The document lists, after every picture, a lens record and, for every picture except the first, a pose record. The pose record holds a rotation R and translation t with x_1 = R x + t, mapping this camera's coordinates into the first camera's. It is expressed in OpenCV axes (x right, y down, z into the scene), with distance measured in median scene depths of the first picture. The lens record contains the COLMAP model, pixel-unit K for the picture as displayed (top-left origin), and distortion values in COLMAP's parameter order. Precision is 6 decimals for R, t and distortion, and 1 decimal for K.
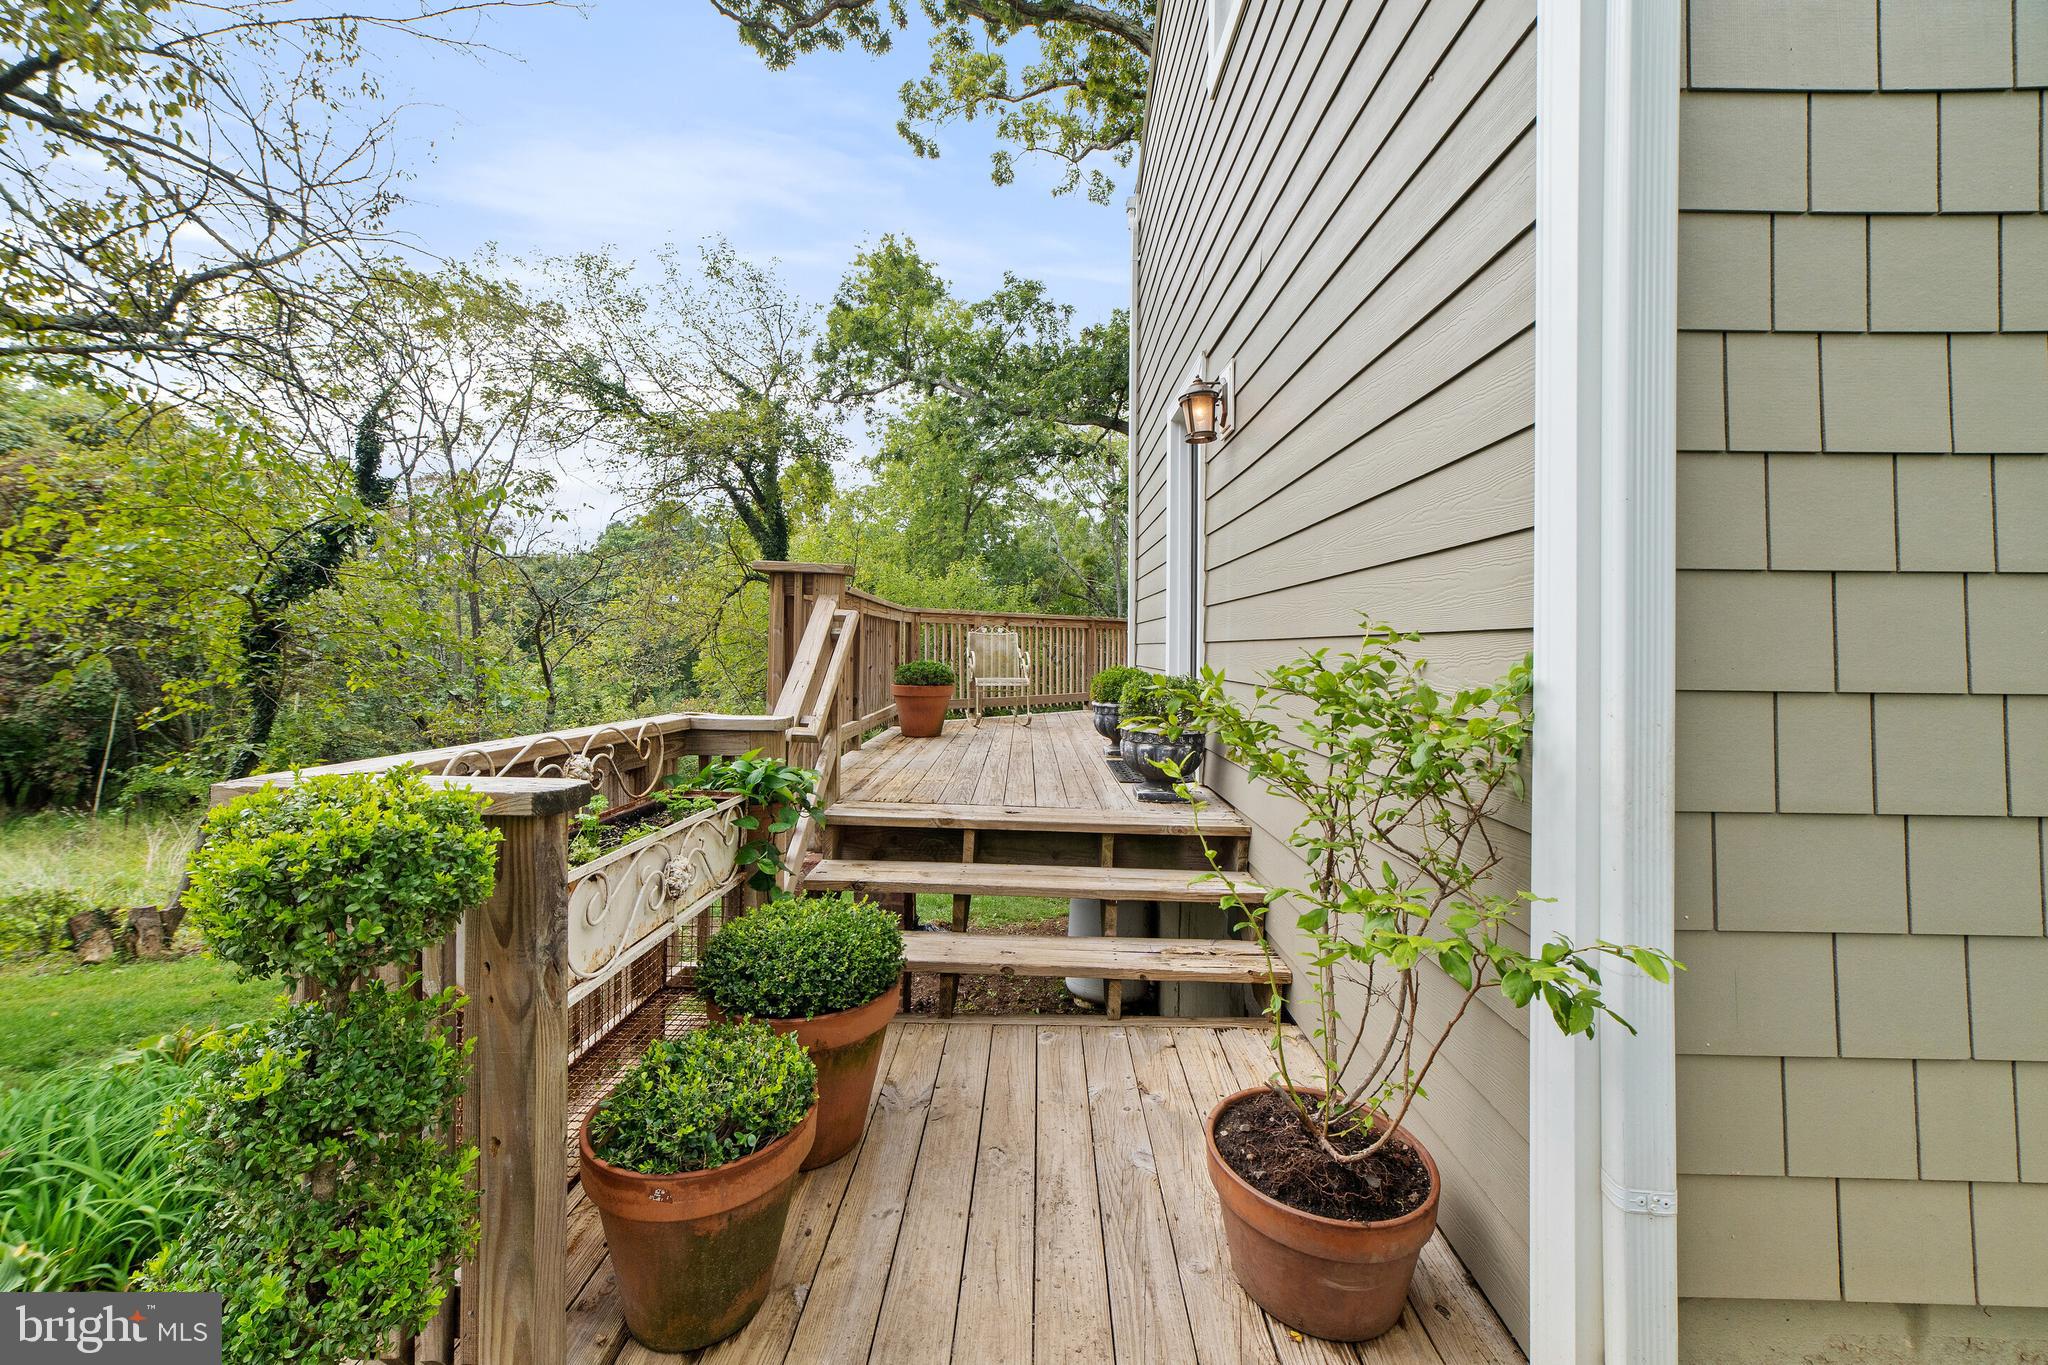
lens RADIAL K [[811.3, 0, 1025.2], [0, 811.3, 643.9], [0, 0, 1]] dist [-0.009005, 0.002193]
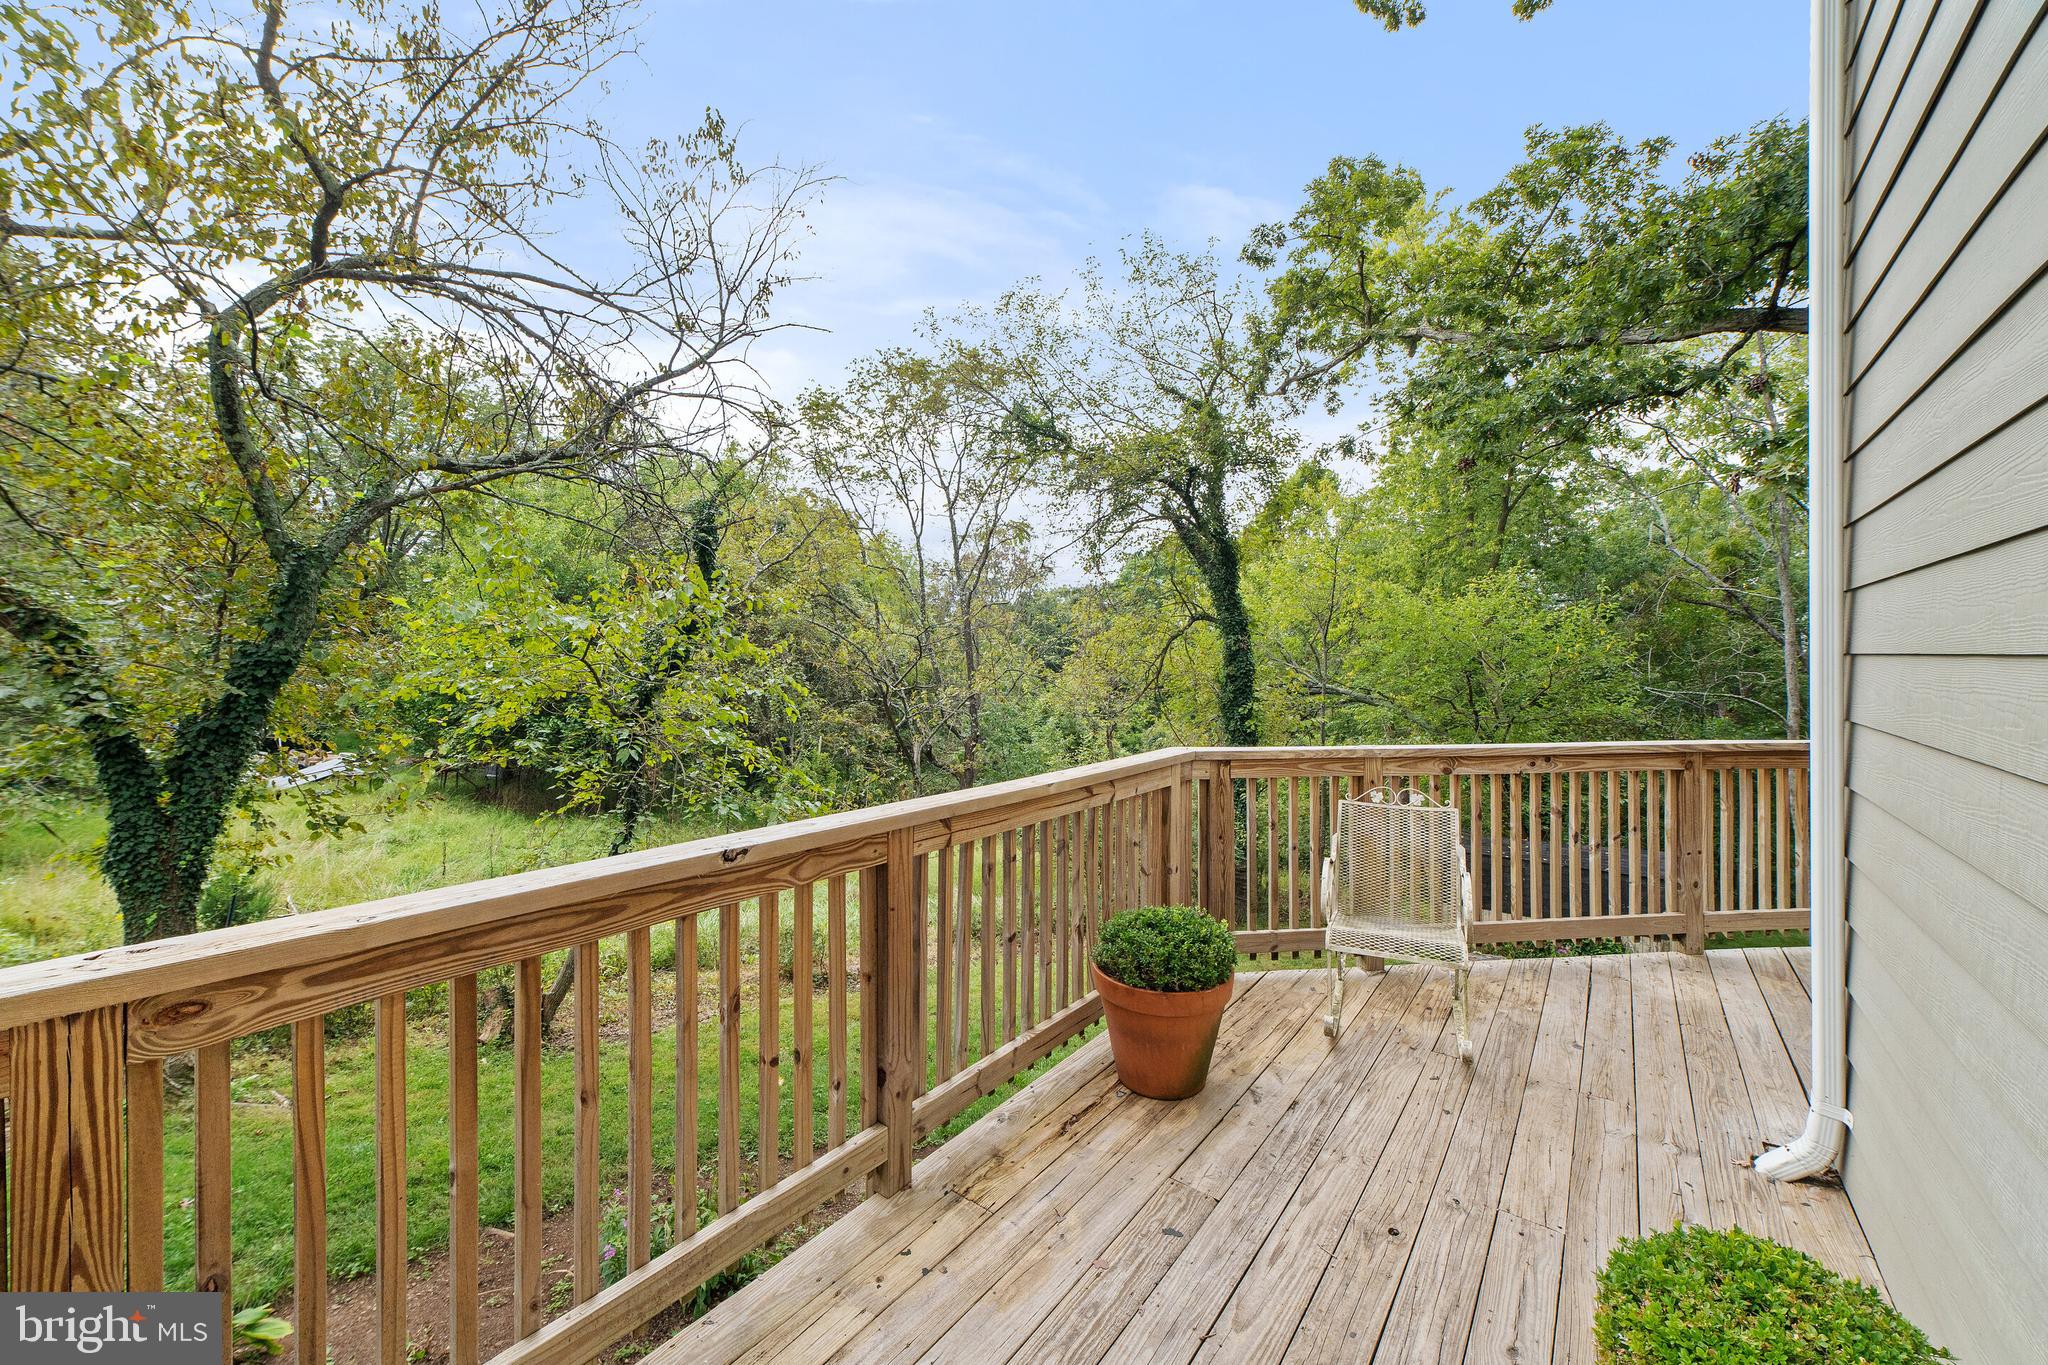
lens RADIAL K [[811.3, 0, 979.4], [0, 811.3, 663.4], [0, 0, 1]] dist [-0.009005, 0.002193]
pose [[0.781983, -0.007745, -0.623252, 0.024699], [0.010256, 0.999947, 0.000441, -0.039398], [0.623216, -0.006737, 0.782021, 0.200030]]
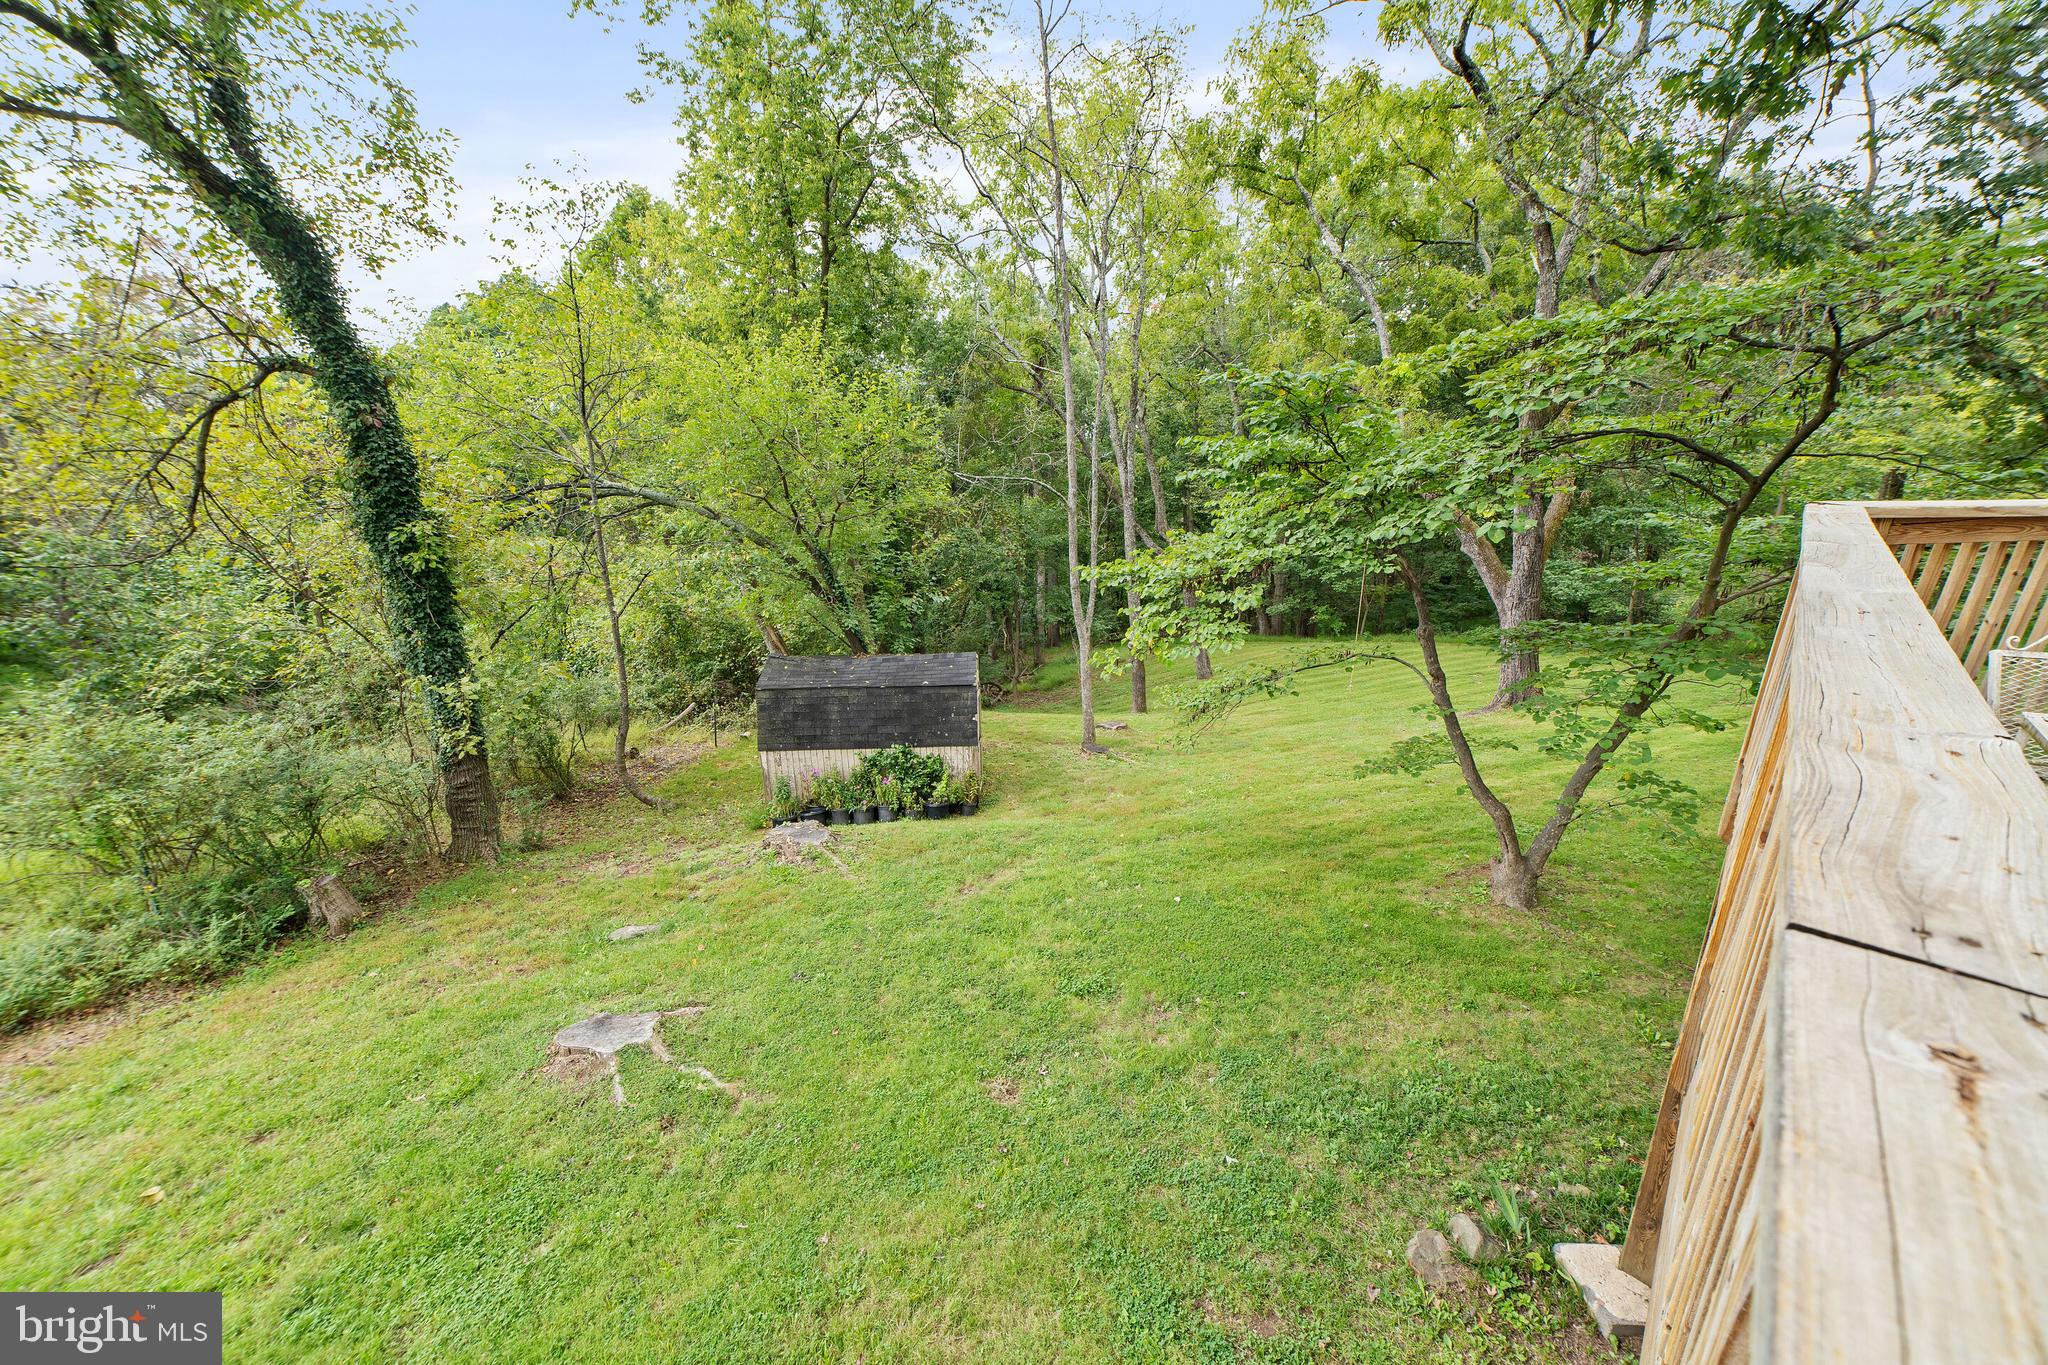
lens RADIAL K [[811.3, 0, 1005.4], [0, 811.3, 693.4], [0, 0, 1]] dist [-0.009005, 0.002193]
pose [[0.999257, -0.033235, 0.019500, 0.079129], [0.026052, 0.955571, 0.293608, -0.029839], [-0.028392, -0.292882, 0.955727, 0.570082]]
